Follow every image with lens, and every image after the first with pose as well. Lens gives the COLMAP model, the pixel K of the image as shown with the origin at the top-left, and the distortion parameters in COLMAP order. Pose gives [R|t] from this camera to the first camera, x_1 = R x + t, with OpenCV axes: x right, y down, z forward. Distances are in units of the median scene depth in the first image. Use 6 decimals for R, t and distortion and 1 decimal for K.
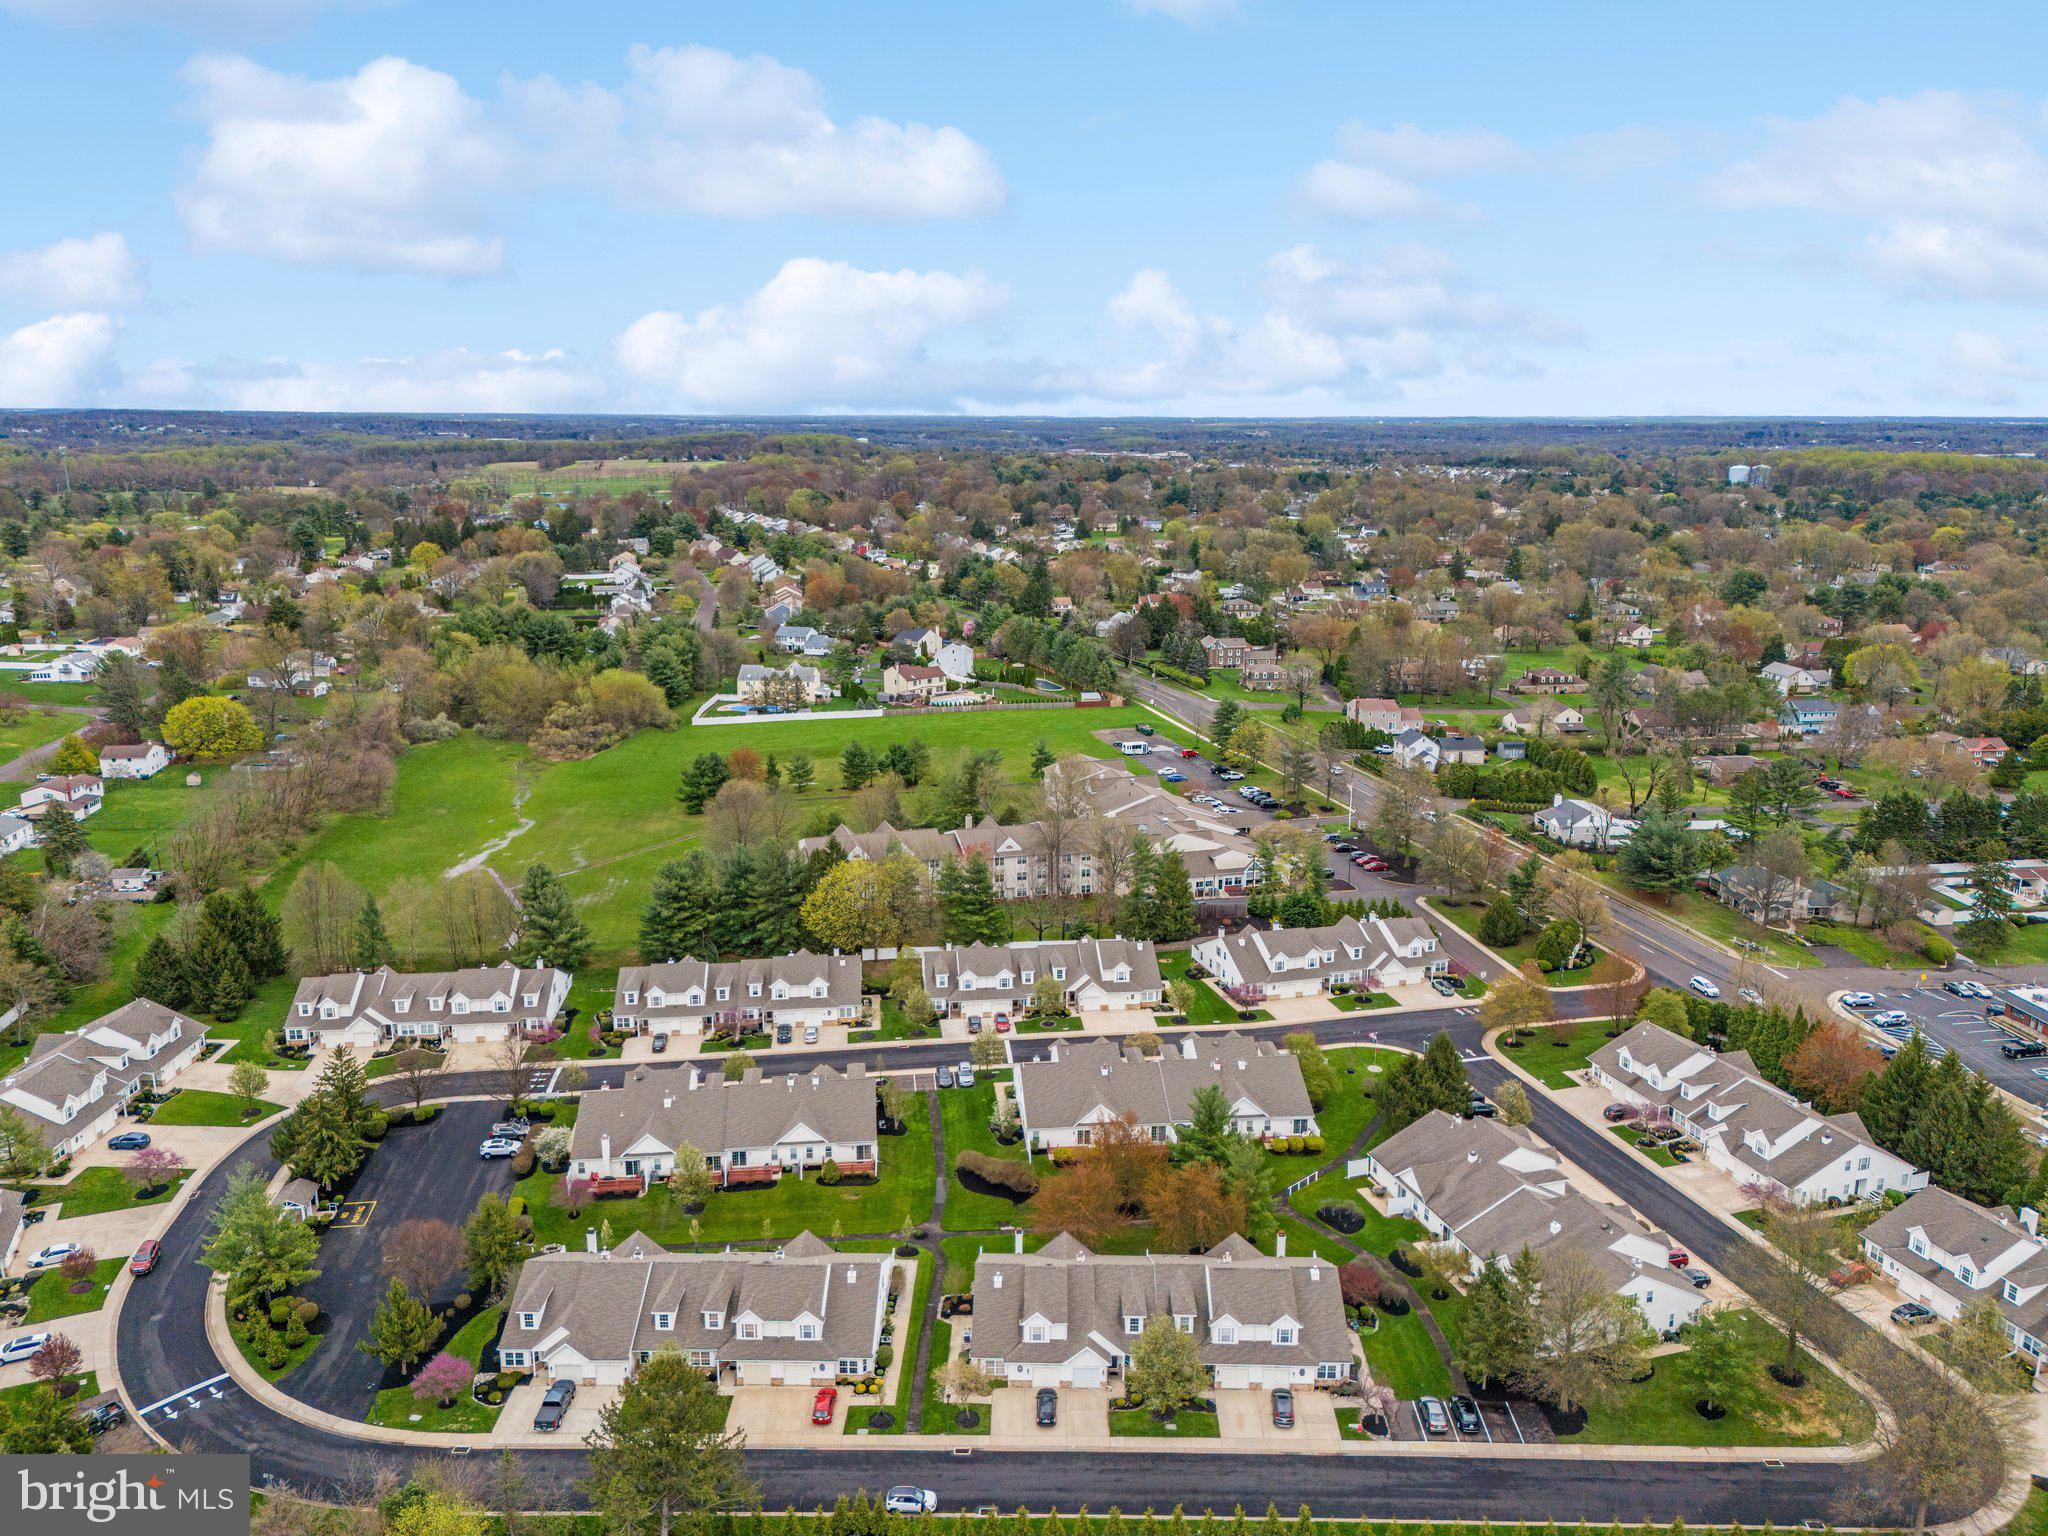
lens RADIAL K [[1510.5, 0, 1035.3], [0, 1510.5, 787.4], [0, 0, 1]] dist [0.069865, -0.066613]
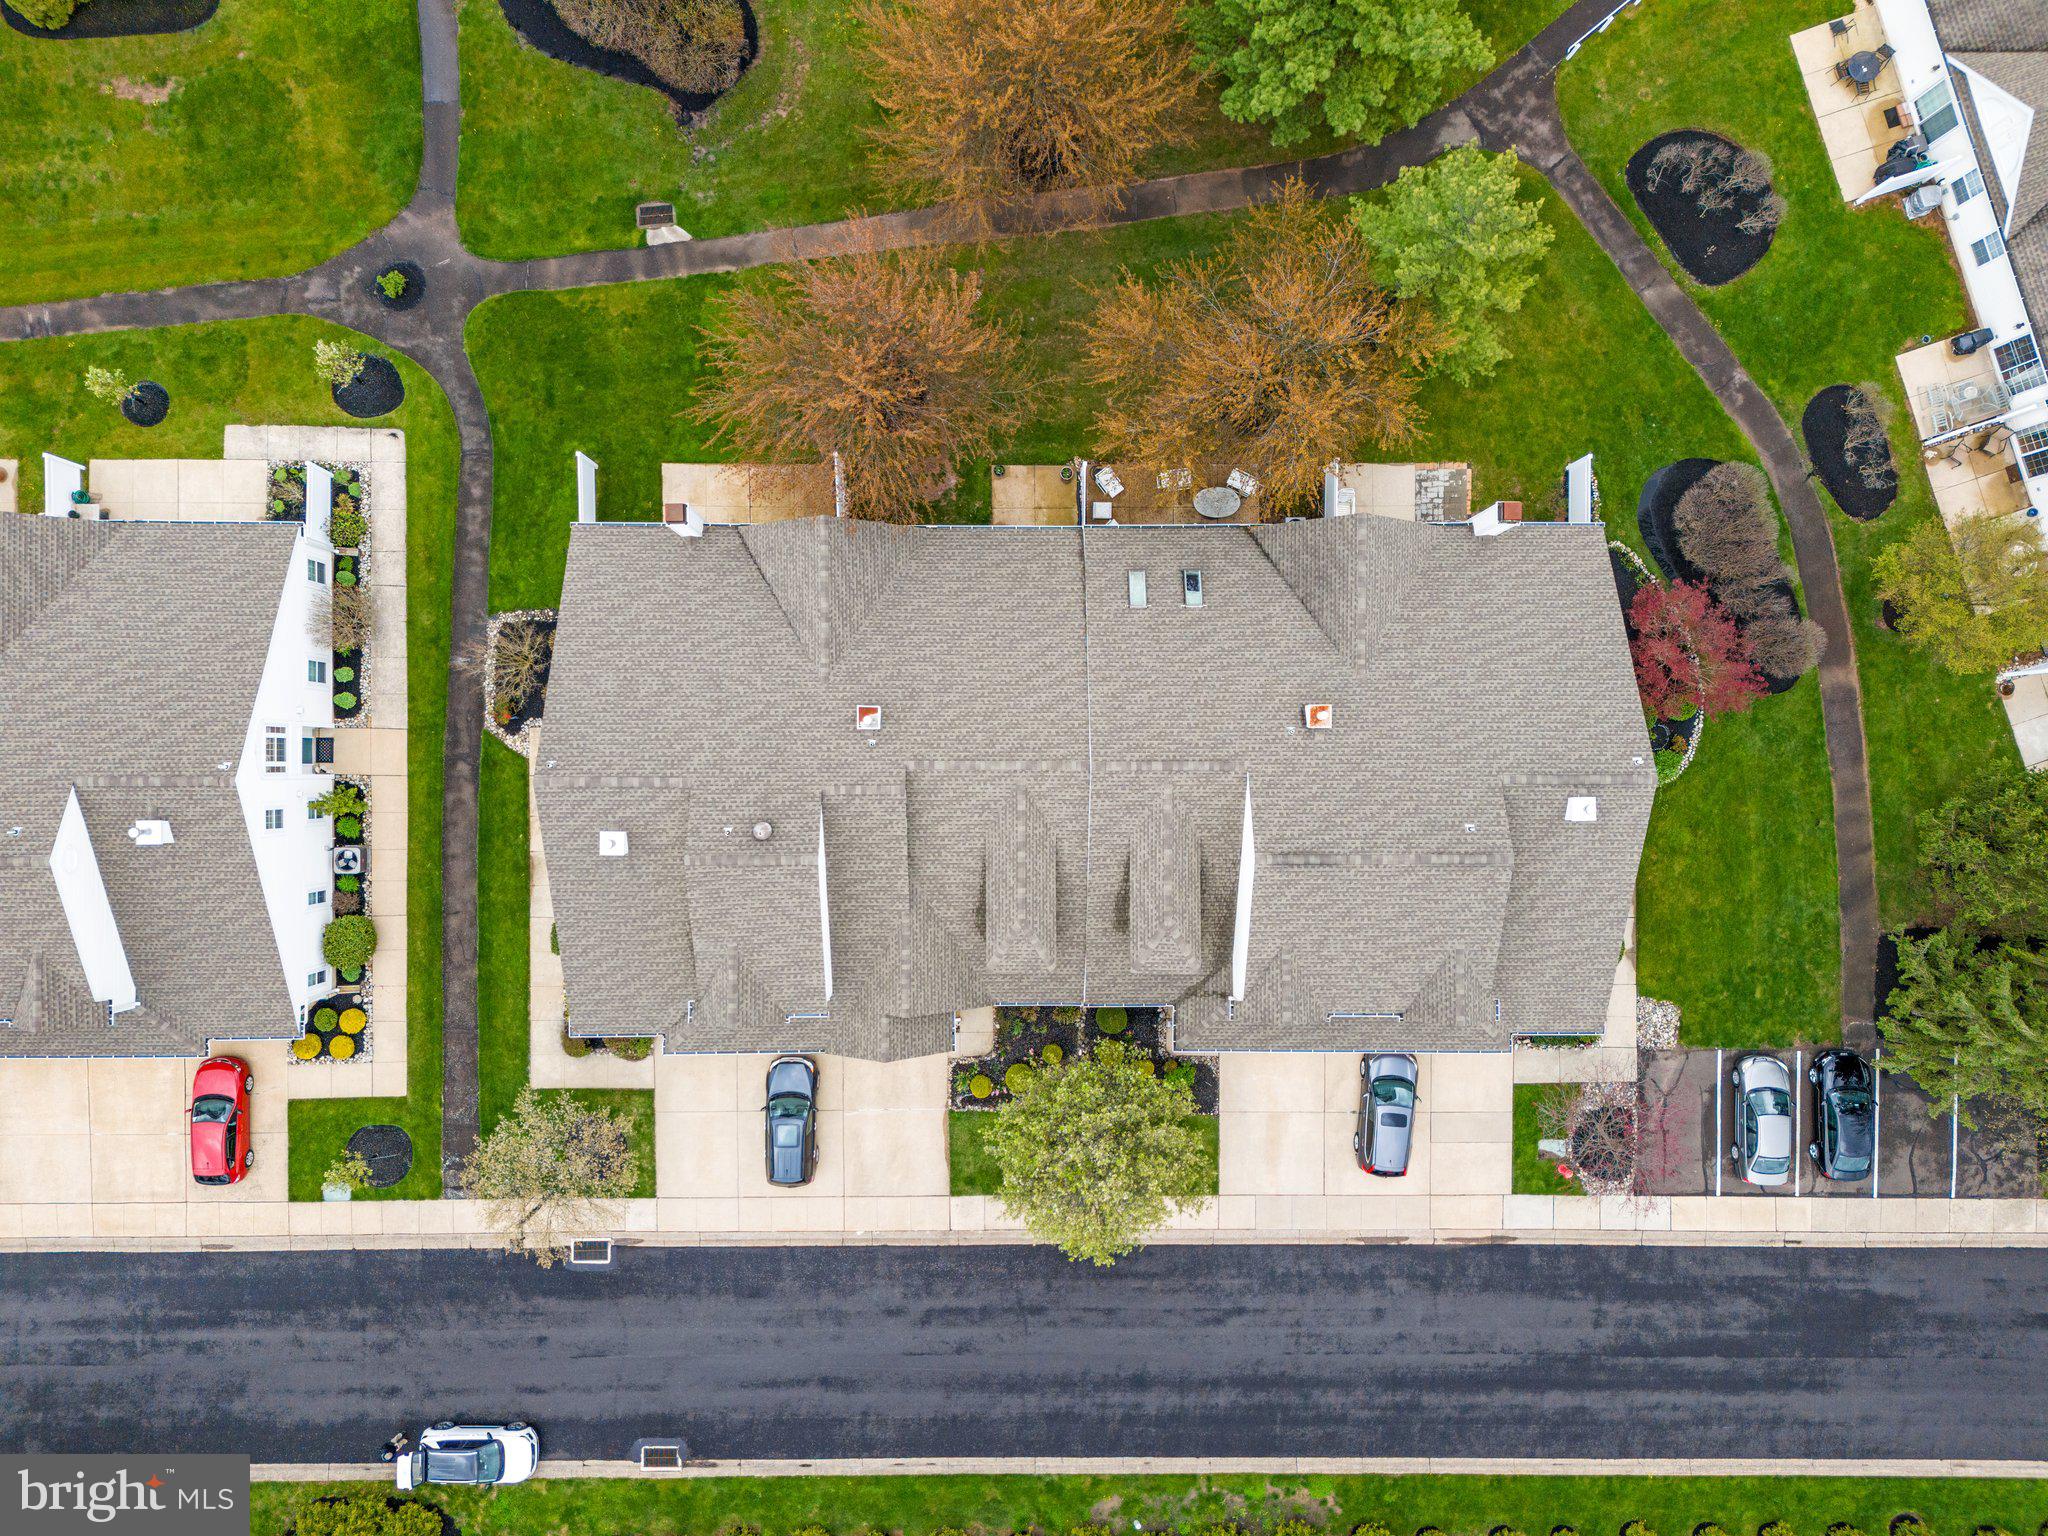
lens RADIAL K [[1510.5, 0, 1024.7], [0, 1510.5, 766.8], [0, 0, 1]] dist [0.069865, -0.066613]
pose [[0.999867, -0.012944, 0.009897, 0.063614], [-0.006489, 0.240852, 0.970540, 0.001018], [-0.014946, -0.970476, 0.240736, 0.969413]]
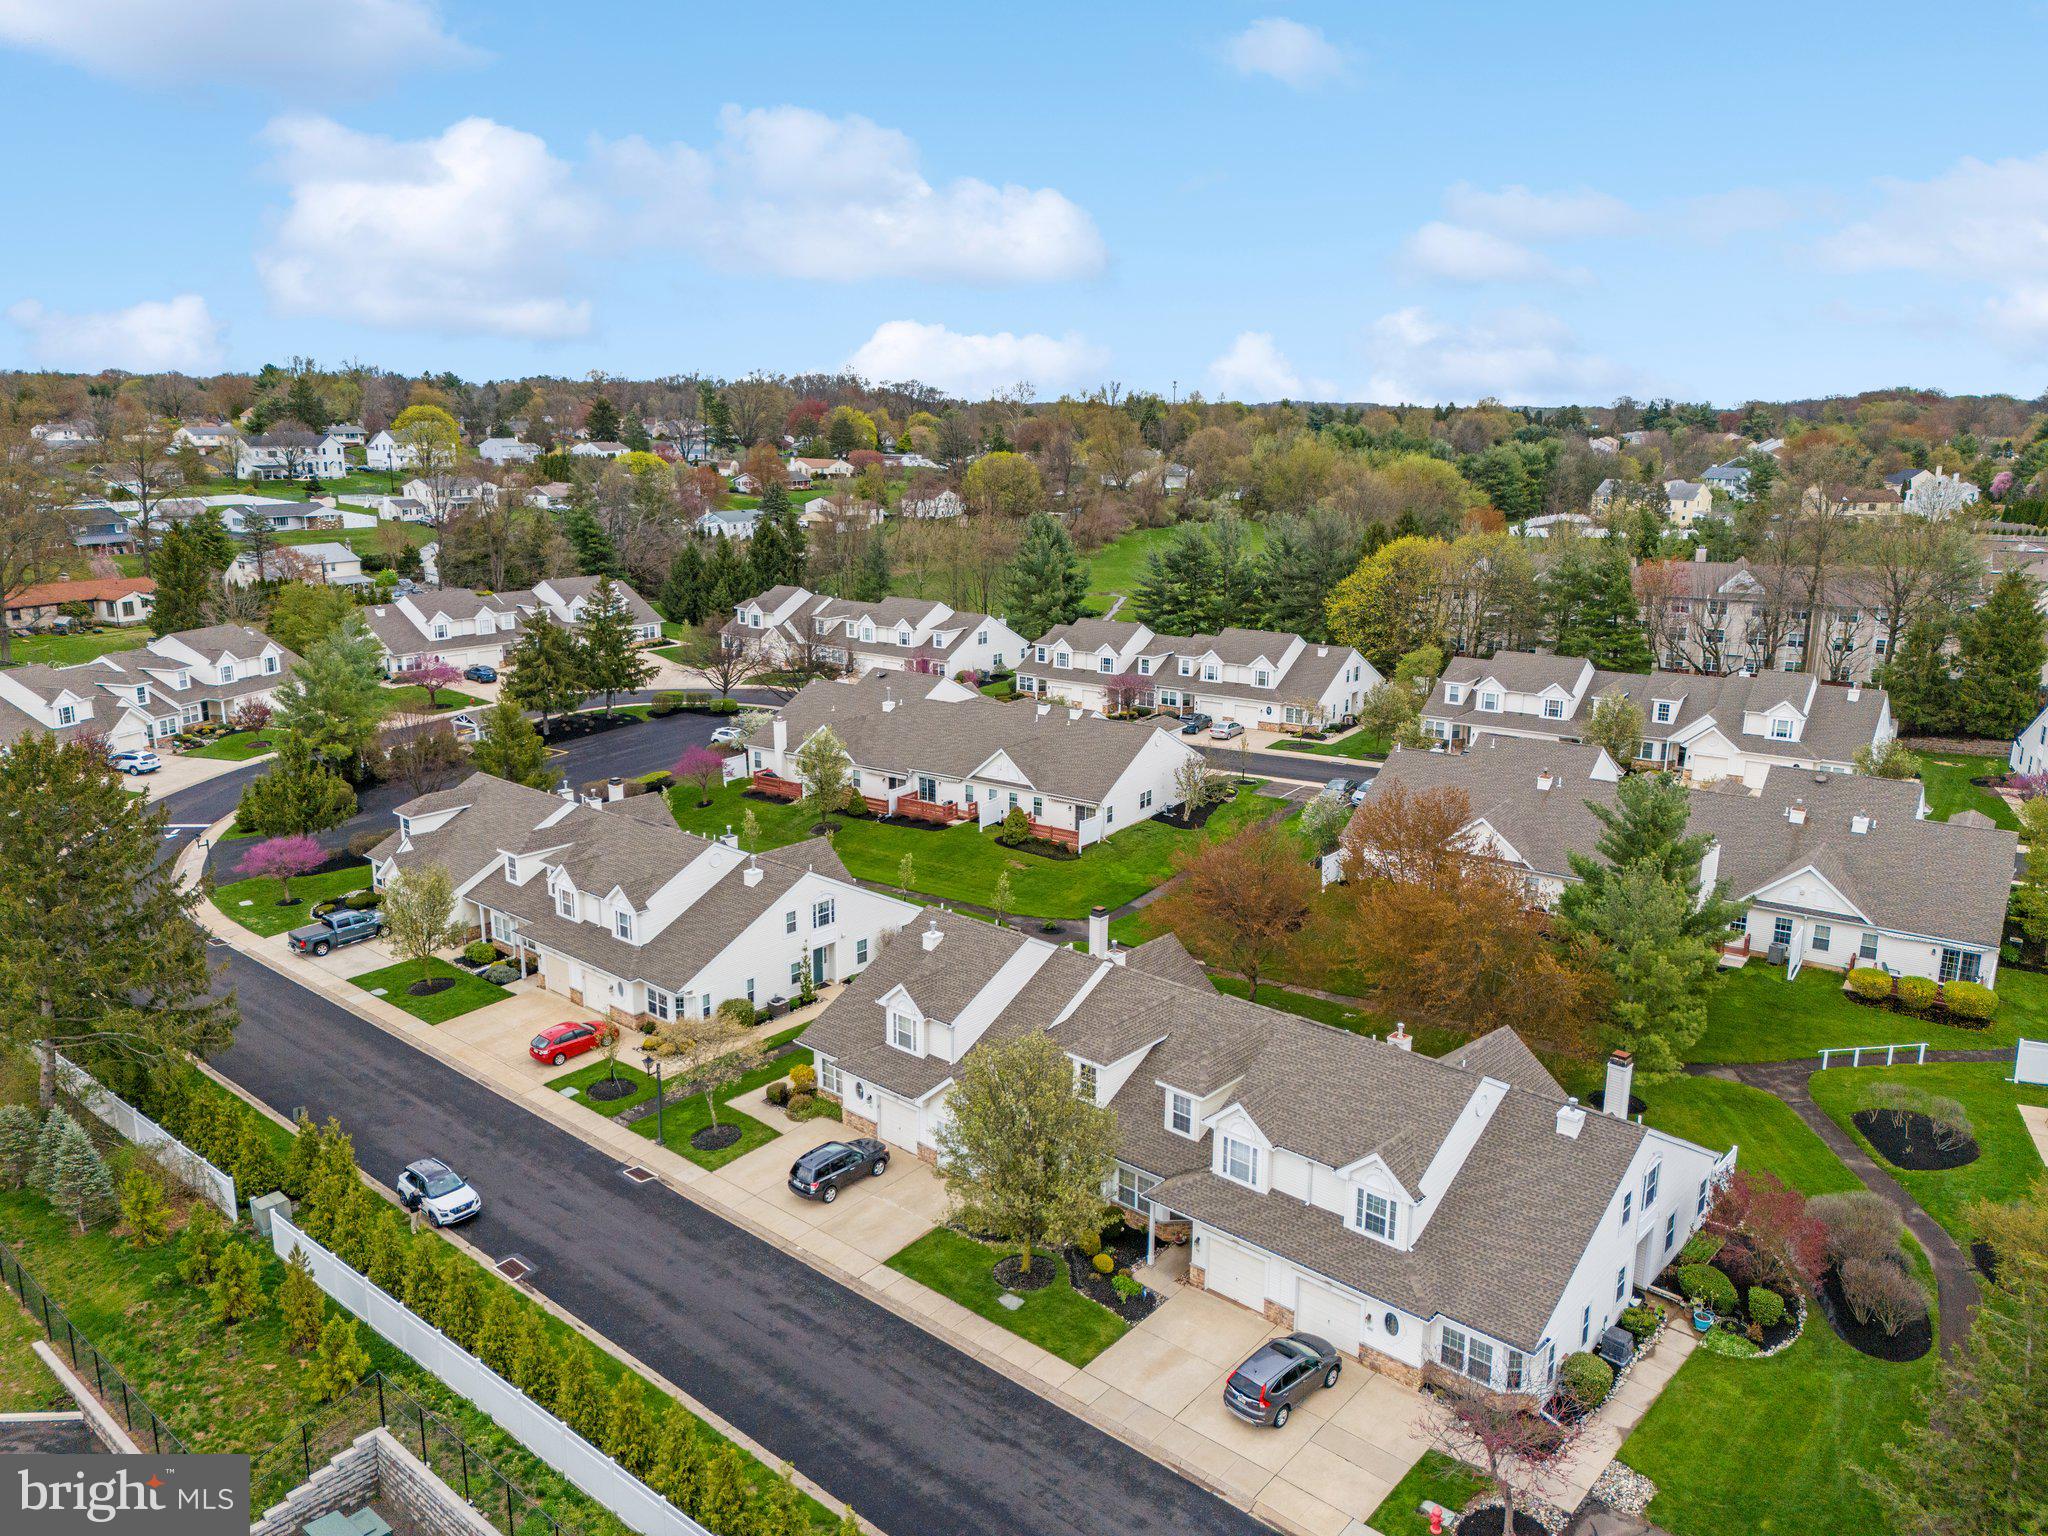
lens RADIAL K [[1510.5, 0, 1021.7], [0, 1510.5, 749.7], [0, 0, 1]] dist [0.069865, -0.066613]
pose [[0.755946, 0.143414, -0.638731, 0.317246], [-0.161527, 0.986403, 0.030308, 0.251958], [0.634393, 0.080261, 0.768833, 0.654432]]
